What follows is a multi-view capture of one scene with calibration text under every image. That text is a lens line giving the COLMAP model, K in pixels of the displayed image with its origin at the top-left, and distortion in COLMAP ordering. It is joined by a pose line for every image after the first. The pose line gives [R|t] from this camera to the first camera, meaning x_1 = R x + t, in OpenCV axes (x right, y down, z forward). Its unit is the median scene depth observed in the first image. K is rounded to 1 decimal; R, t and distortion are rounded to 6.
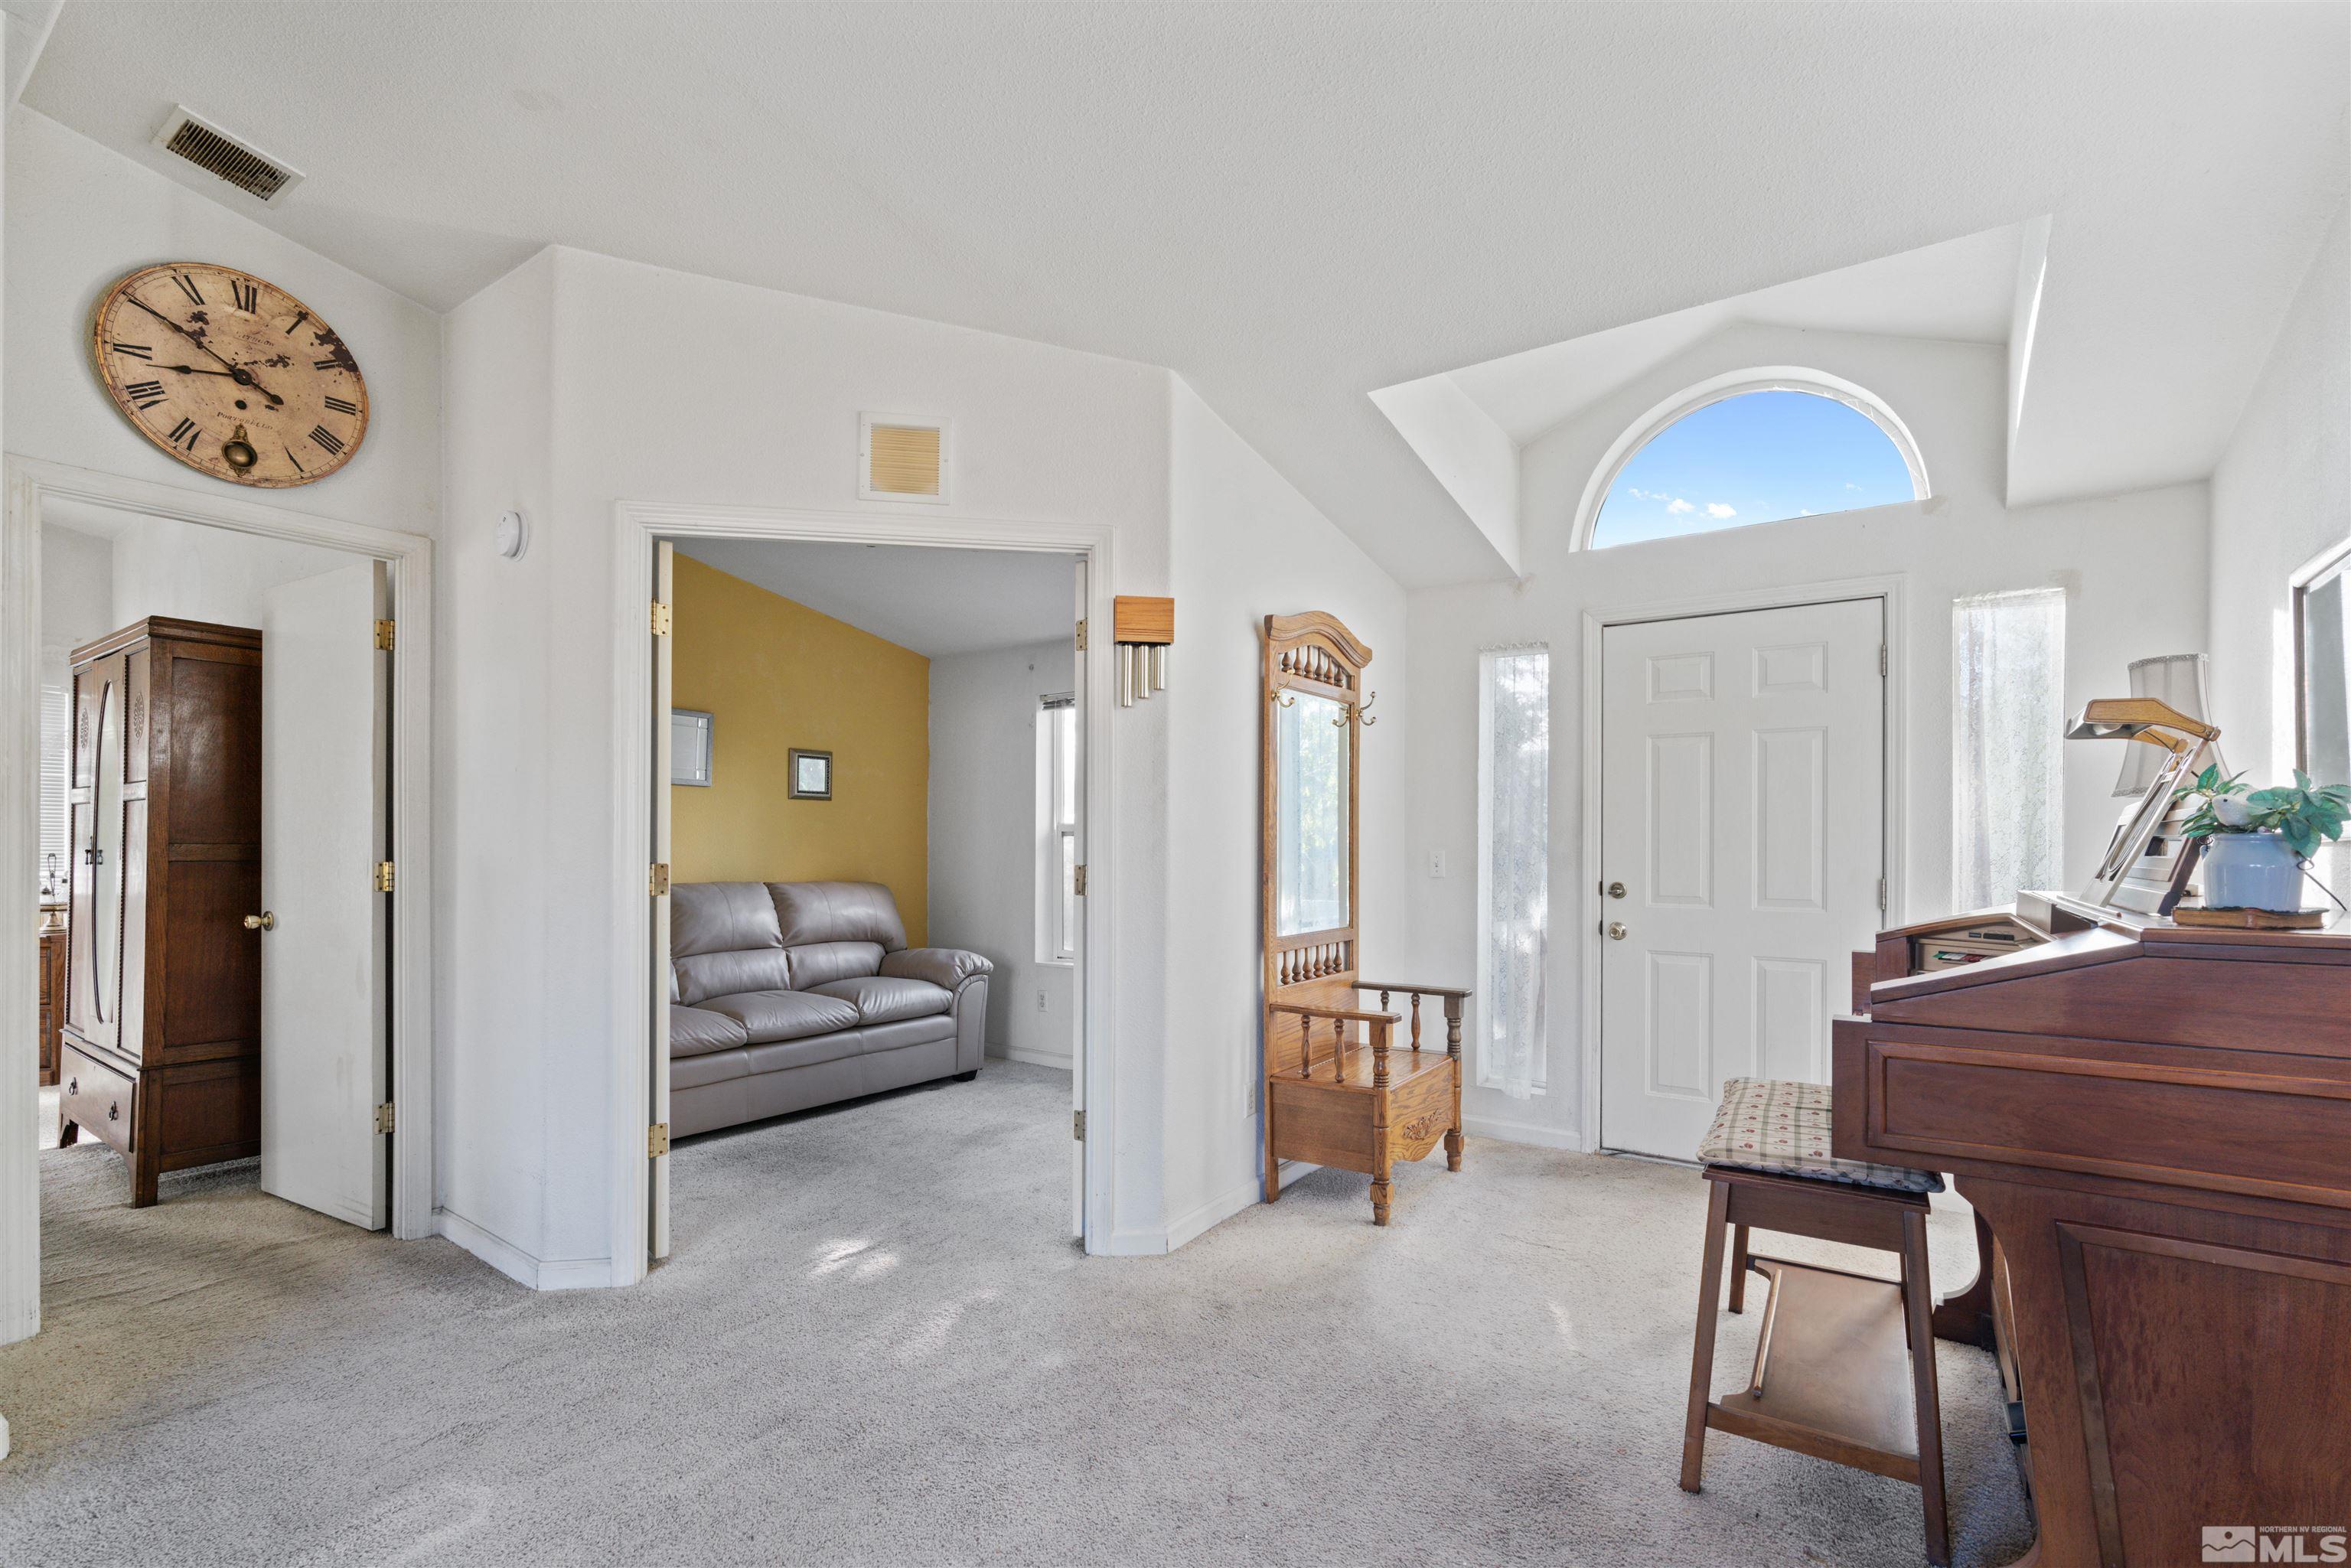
lens RADIAL K [[1063.3, 0, 1178.6], [0, 1063.3, 847.4], [0, 0, 1]] dist [-0.004043, 0.001046]
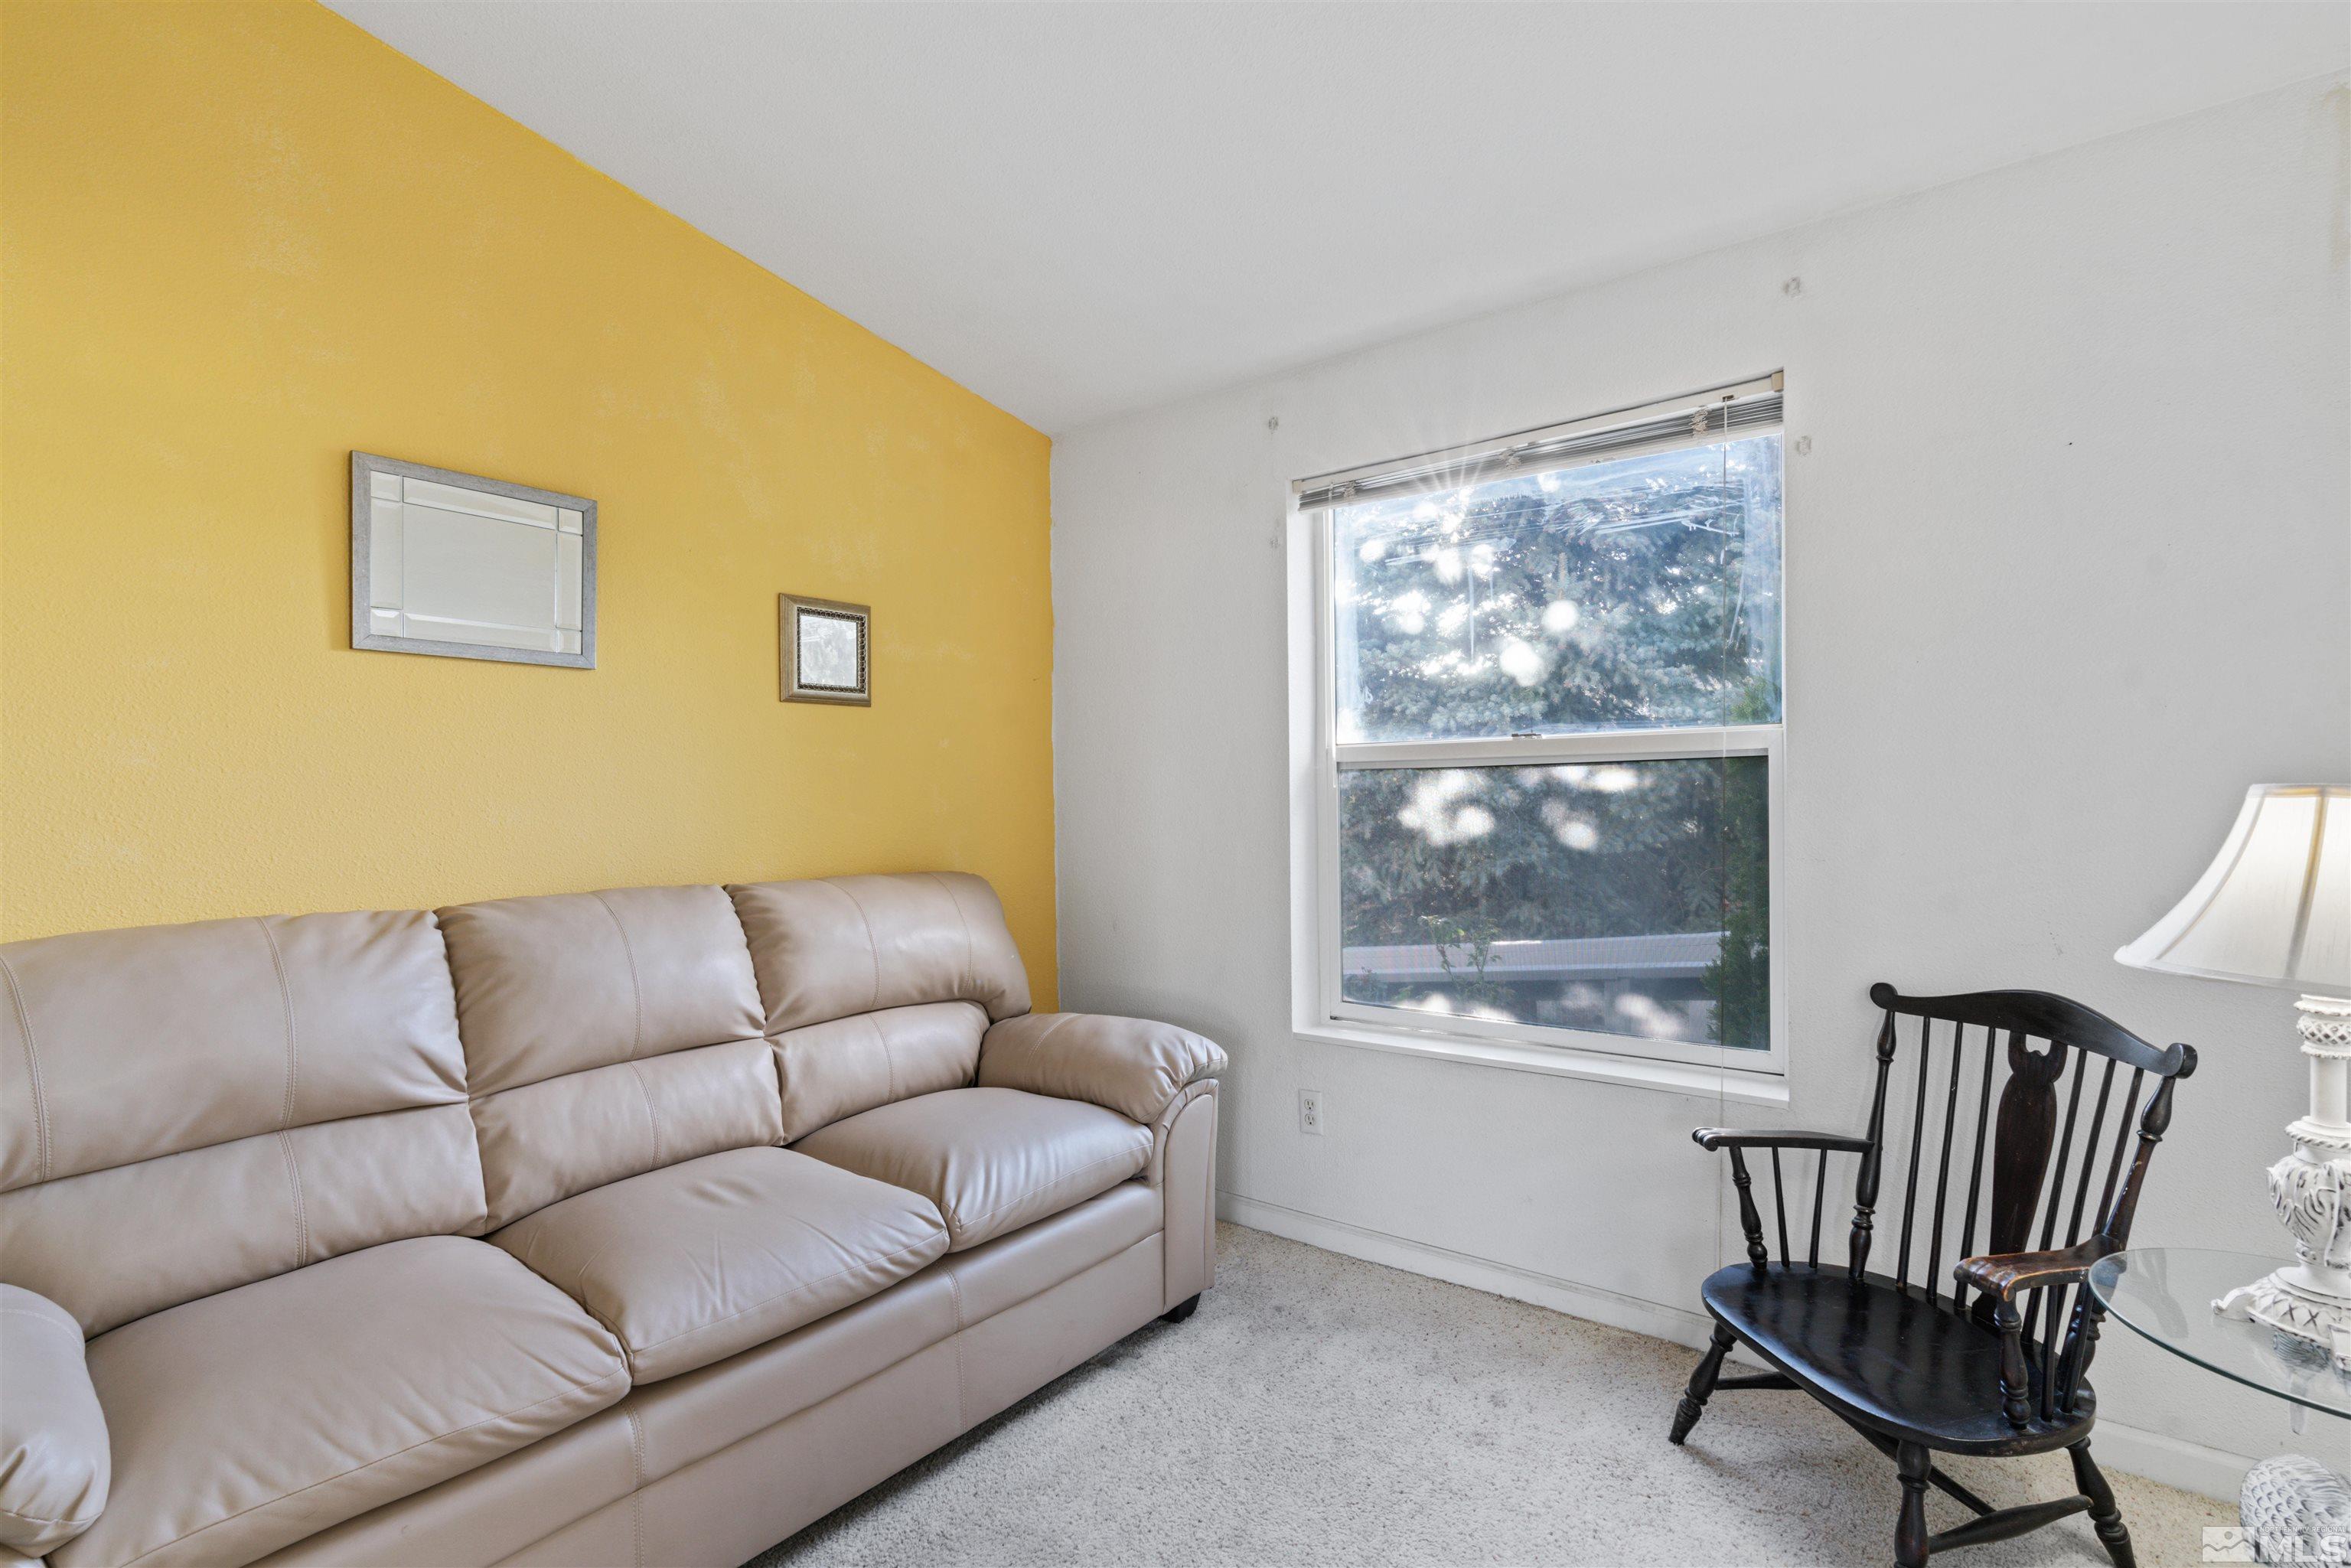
lens RADIAL K [[1063.3, 0, 1173.8], [0, 1063.3, 777.6], [0, 0, 1]] dist [-0.004043, 0.001046]
pose [[0.999003, -0.020956, -0.039428, -0.183222], [0.020497, 0.999718, -0.012019, -0.002829], [0.039669, 0.011199, 0.999150, 0.562818]]
